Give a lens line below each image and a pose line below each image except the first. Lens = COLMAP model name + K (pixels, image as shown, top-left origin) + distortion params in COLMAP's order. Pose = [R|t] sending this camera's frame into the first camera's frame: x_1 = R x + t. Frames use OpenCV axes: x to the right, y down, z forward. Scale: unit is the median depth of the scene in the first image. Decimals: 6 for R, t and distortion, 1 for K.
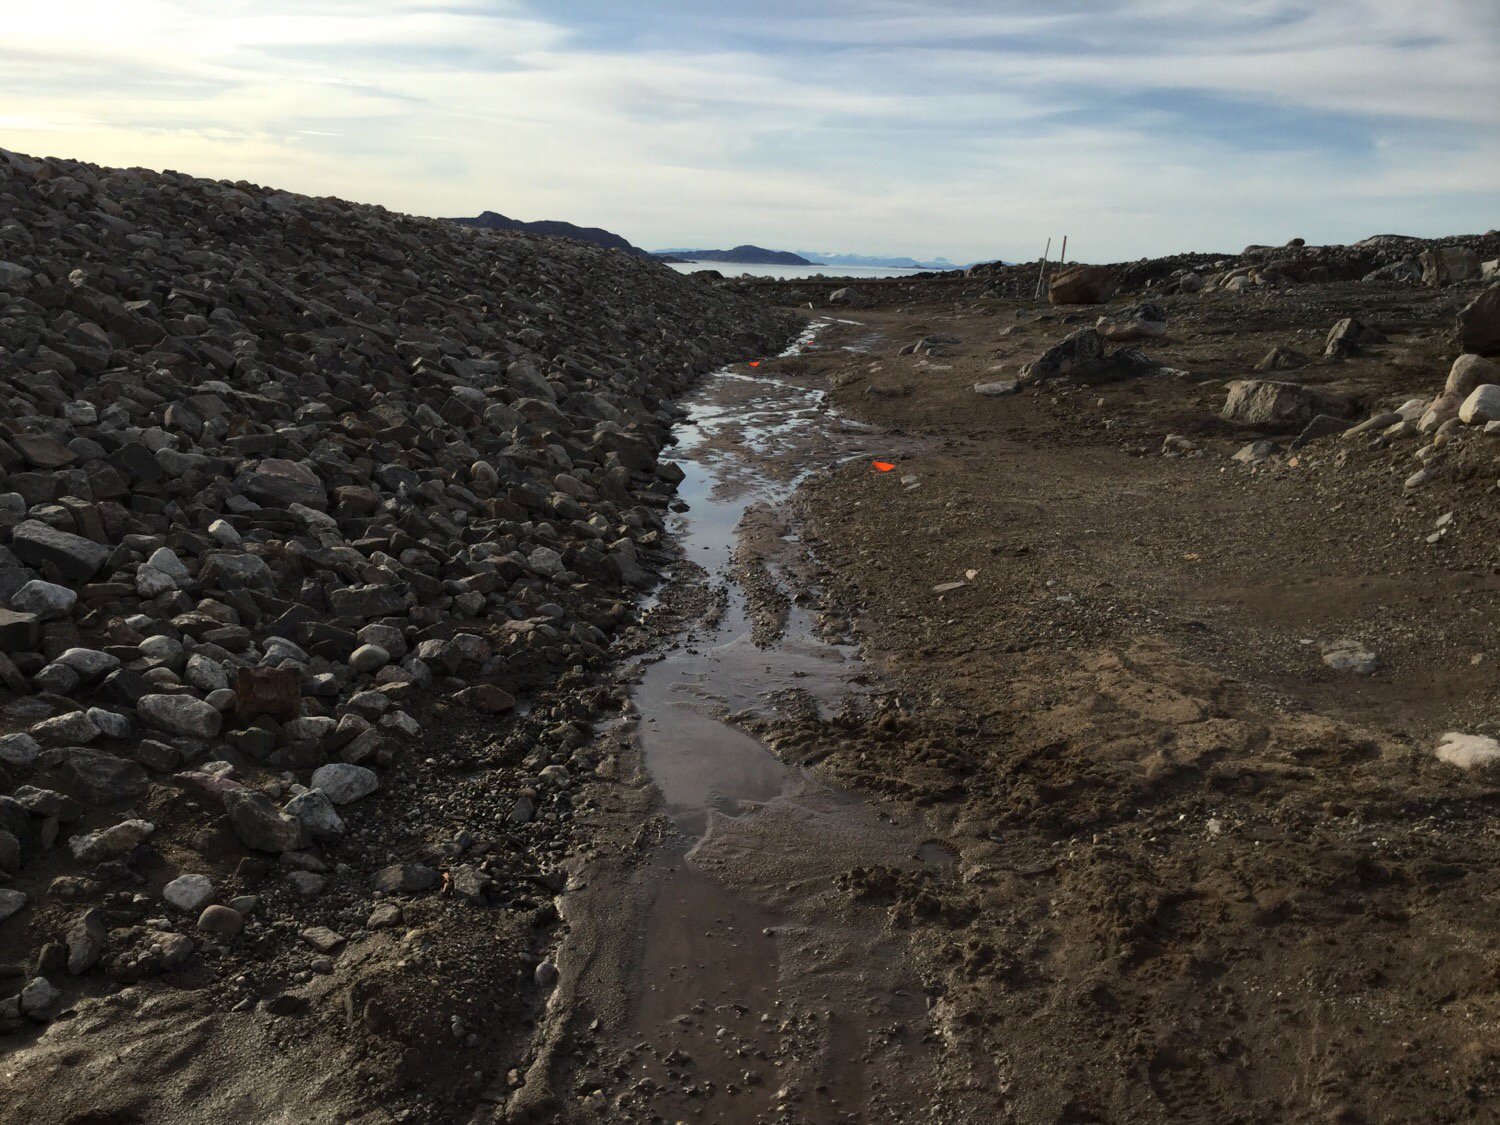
lens RADIAL K [[1381.0, 0, 752.7], [0, 1381.0, 540.6], [0, 0, 1]] dist [0.136950, -0.288234]
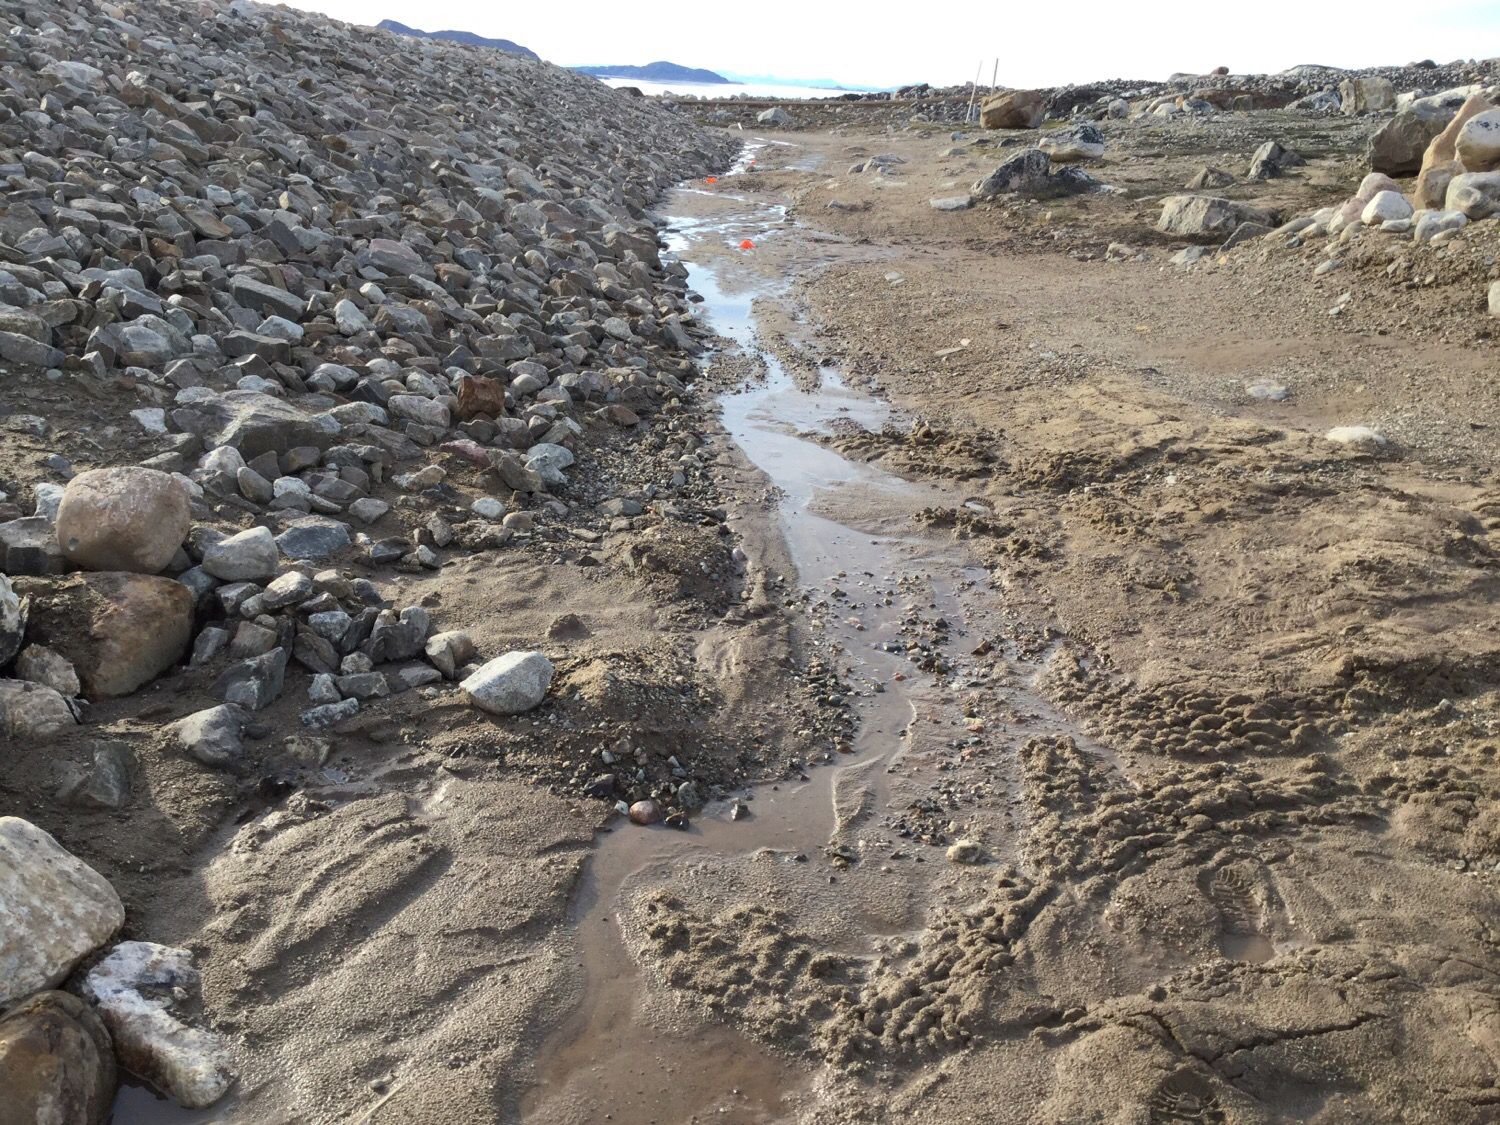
lens RADIAL K [[1381.0, 0, 752.7], [0, 1381.0, 540.6], [0, 0, 1]] dist [0.136950, -0.288234]
pose [[0.998254, -0.000879, 0.059064, -0.091994], [-0.006204, 0.992800, 0.119620, 0.047430], [-0.058744, -0.119778, 0.991061, -0.201763]]
